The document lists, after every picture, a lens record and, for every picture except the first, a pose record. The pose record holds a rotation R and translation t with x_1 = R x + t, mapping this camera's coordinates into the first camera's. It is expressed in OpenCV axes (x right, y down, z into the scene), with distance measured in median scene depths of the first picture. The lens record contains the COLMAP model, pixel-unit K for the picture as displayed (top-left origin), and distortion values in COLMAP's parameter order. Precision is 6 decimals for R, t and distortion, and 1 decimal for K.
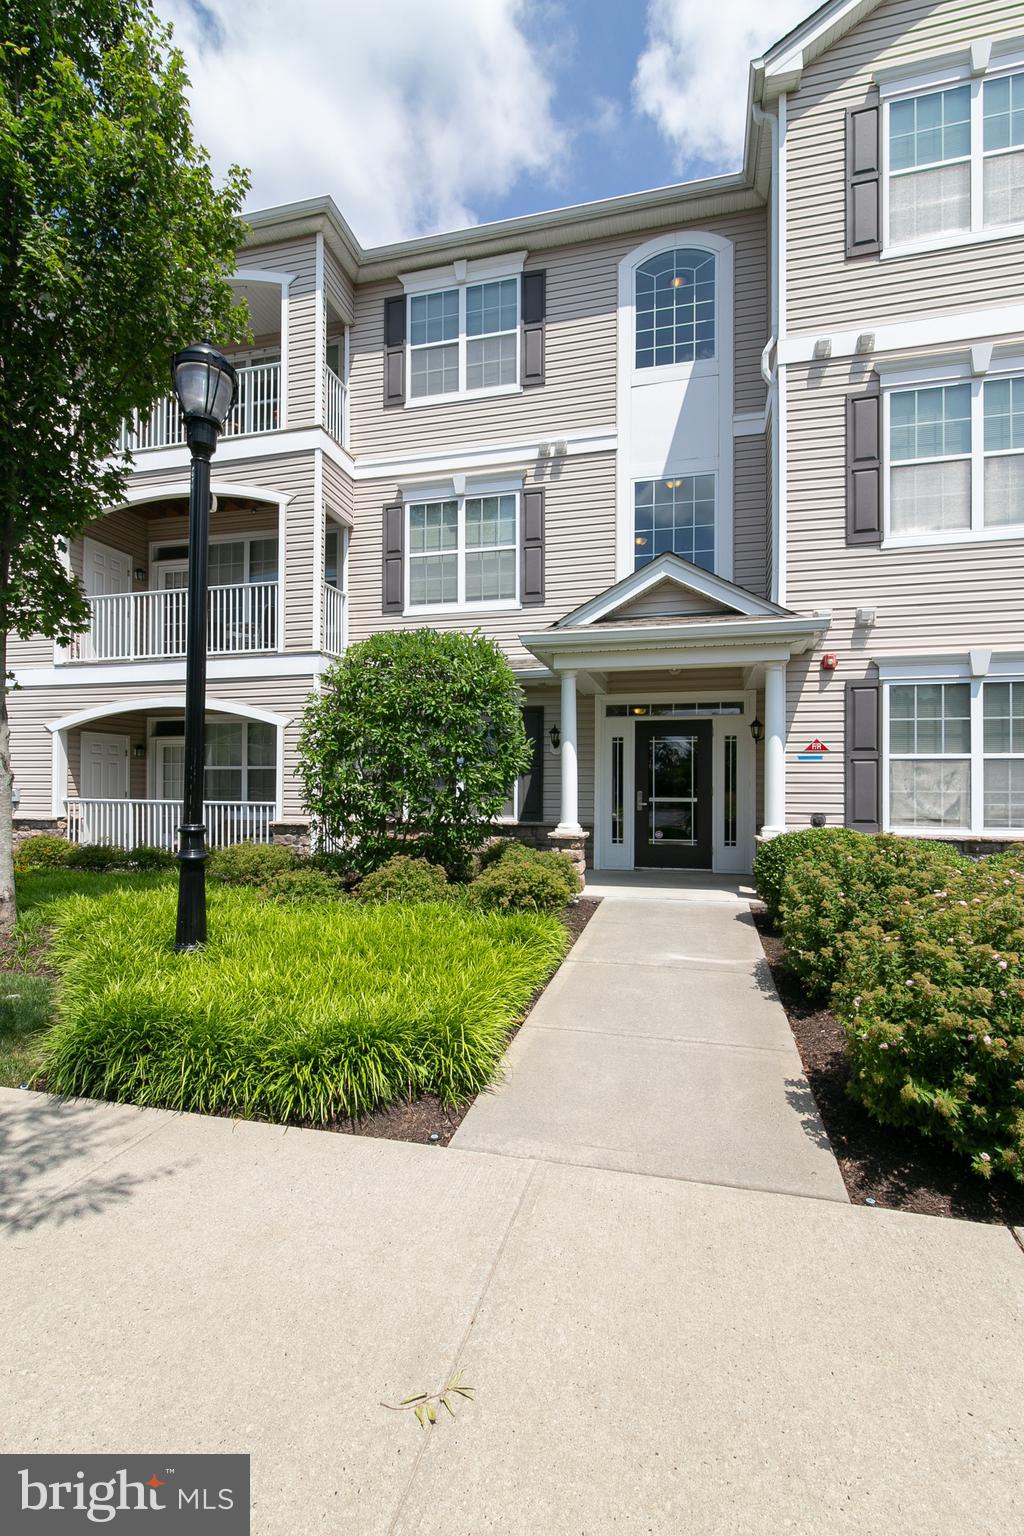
lens RADIAL K [[711.9, 0, 512.8], [0, 711.9, 784.8], [0, 0, 1]] dist [0.000834, 0.000091]
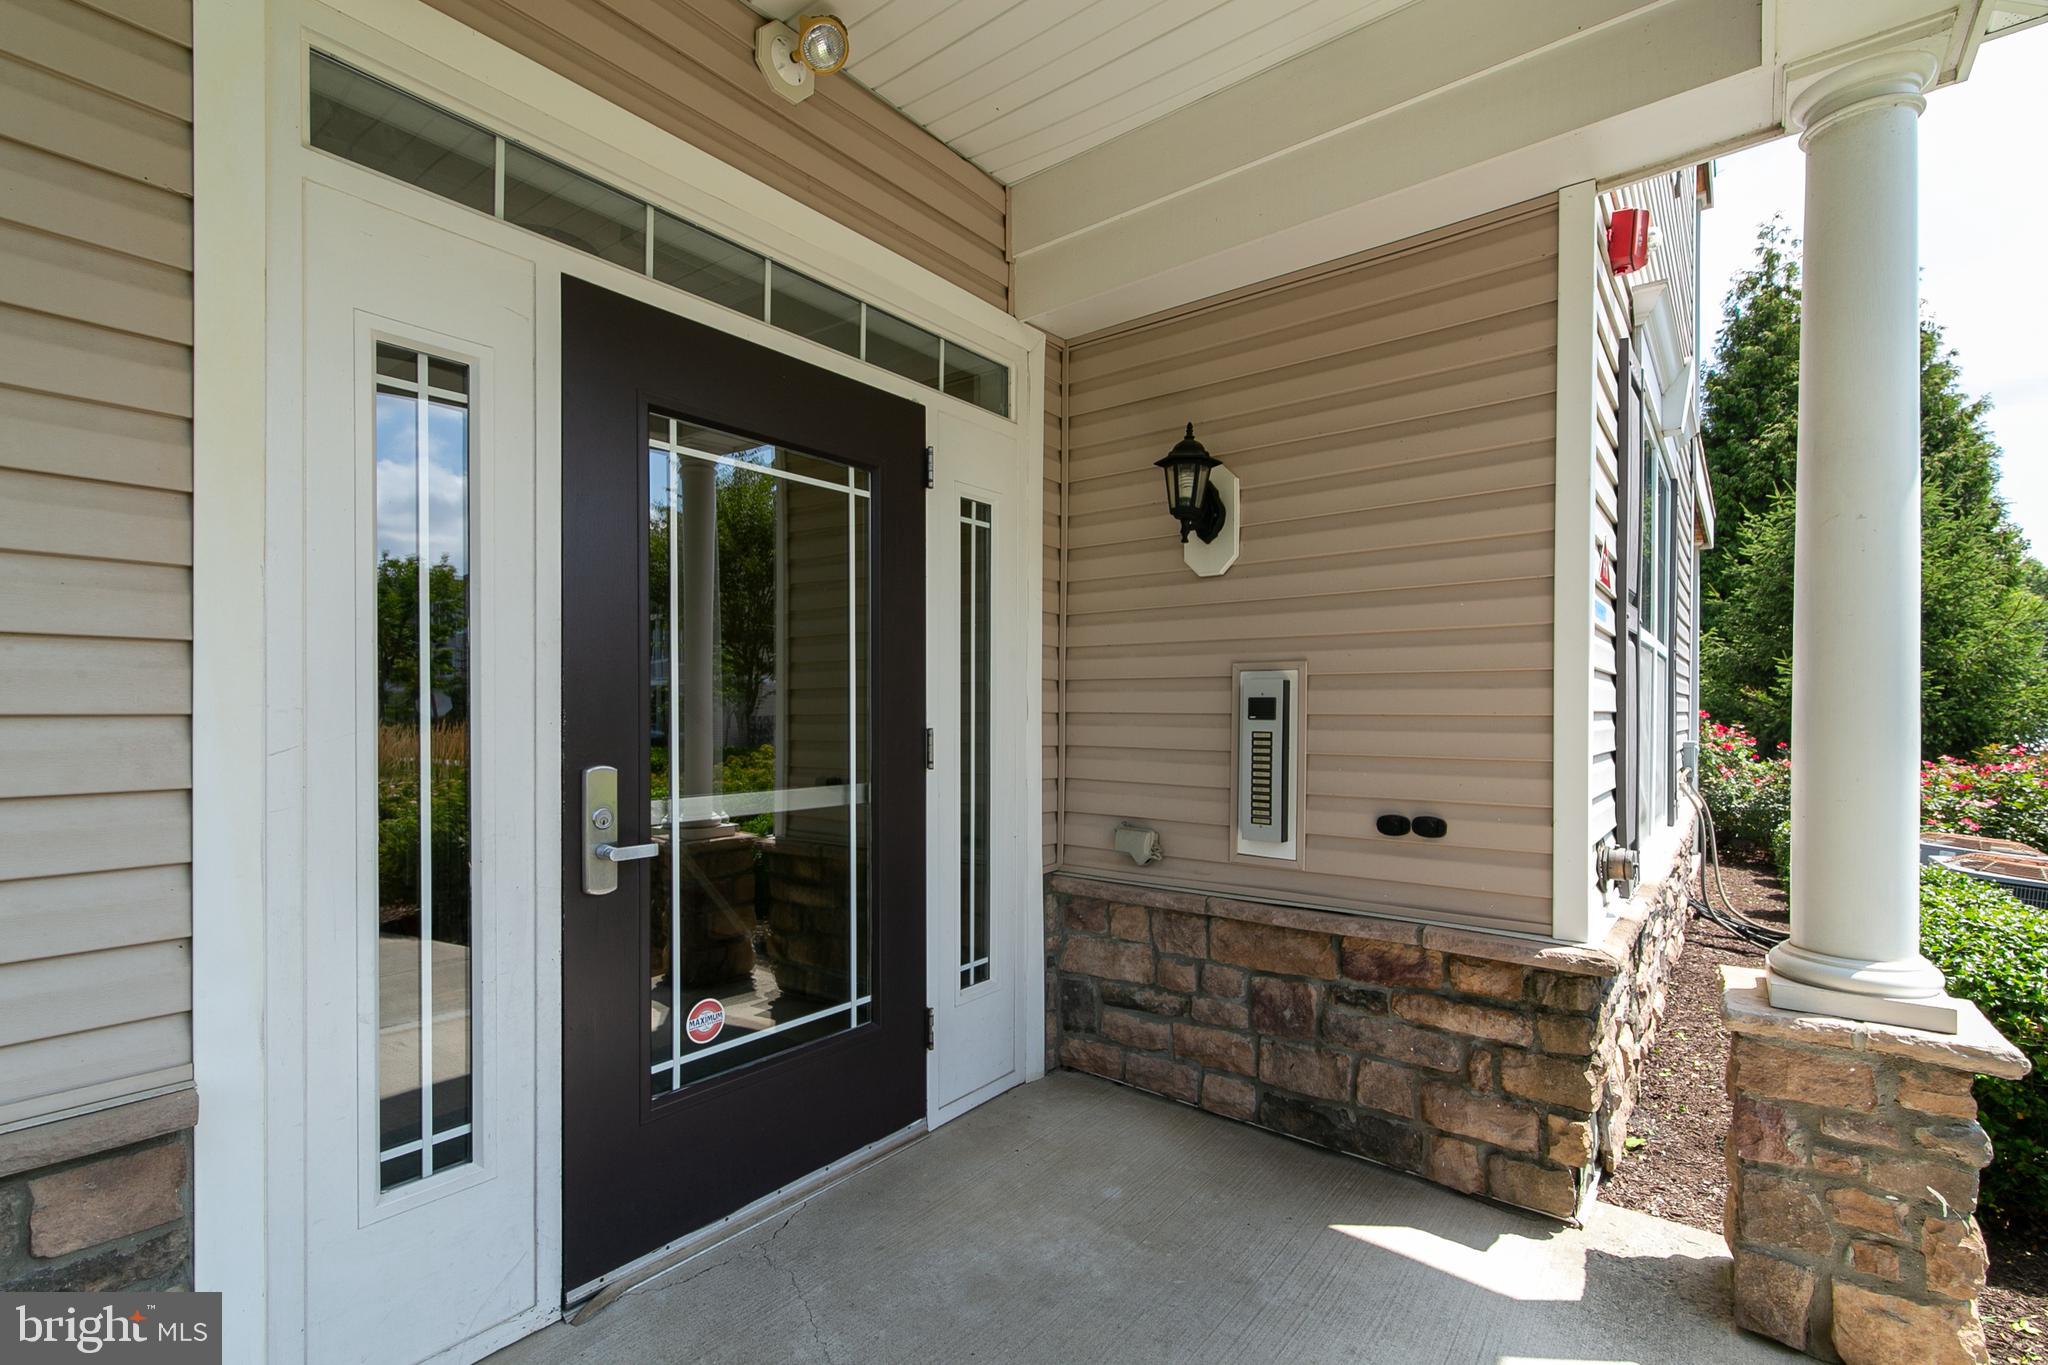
lens RADIAL K [[927.4, 0, 1024.8], [0, 927.4, 703.9], [0, 0, 1]] dist [0.001518, 0.000819]
pose [[0.395640, -0.001444, 0.918405, 0.046803], [-0.008425, 0.999951, 0.005201, -0.006720], [-0.918367, -0.009795, 0.395608, 1.050302]]
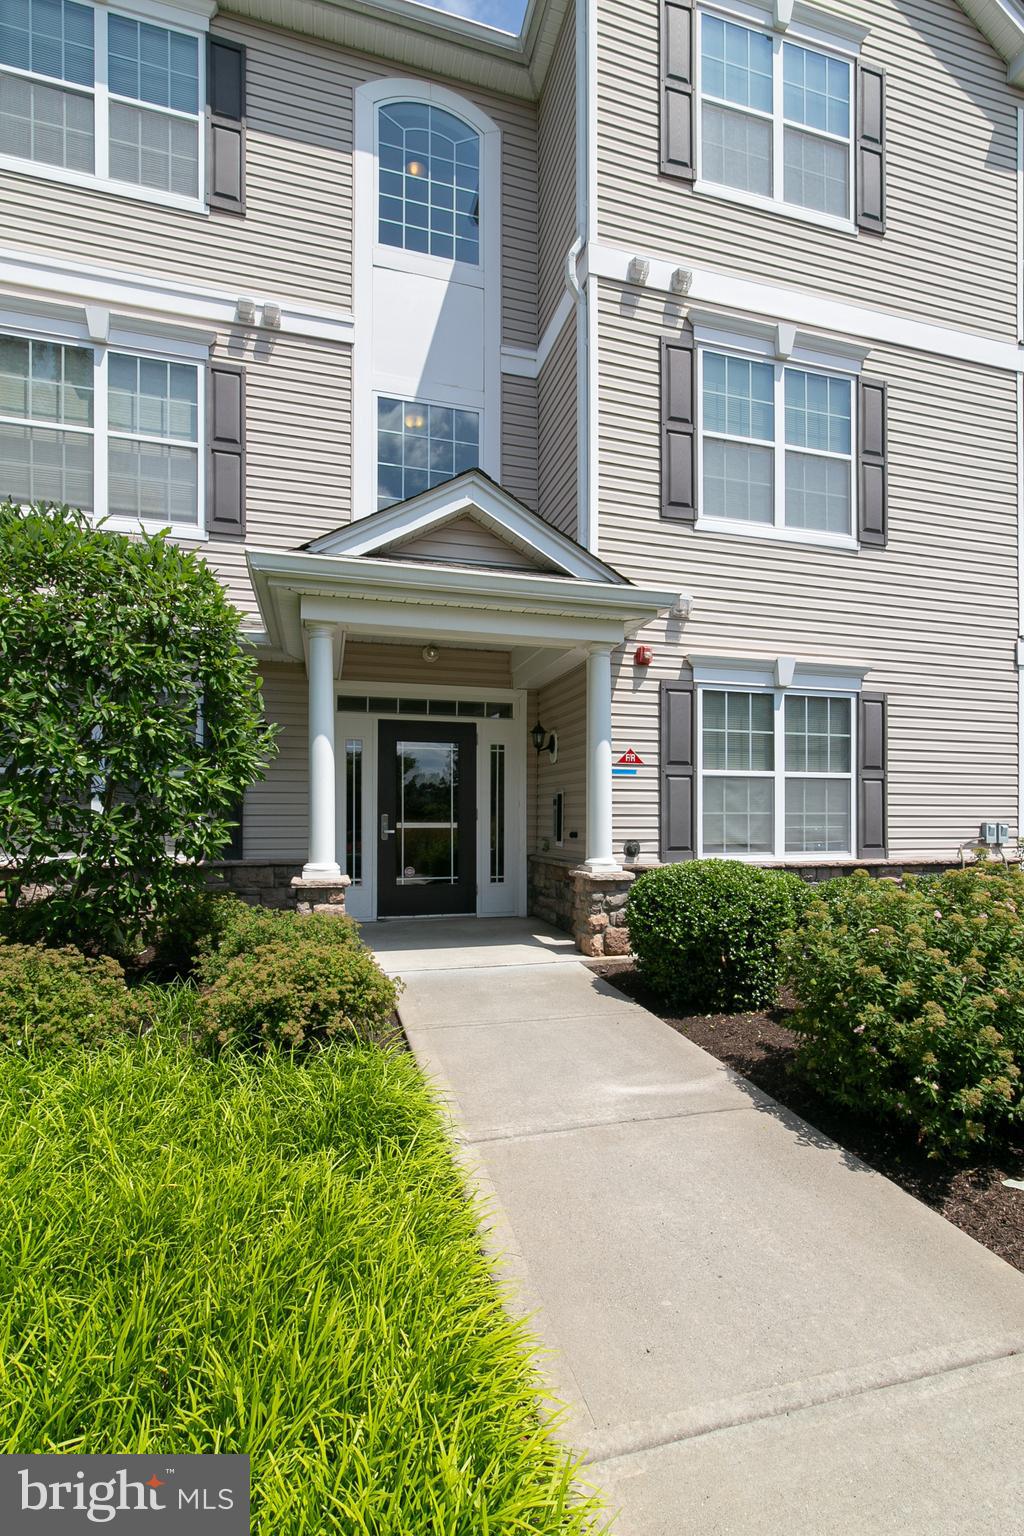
lens RADIAL K [[700.2, 0, 514.2], [0, 700.2, 813.8], [0, 0, 1]] dist [0.000114, 0.001149]
pose [[0.862048, -0.000292, 0.506826, -0.094162], [-0.000879, 0.999997, 0.002070, 0.008434], [-0.506825, -0.002230, 0.862046, 0.375650]]
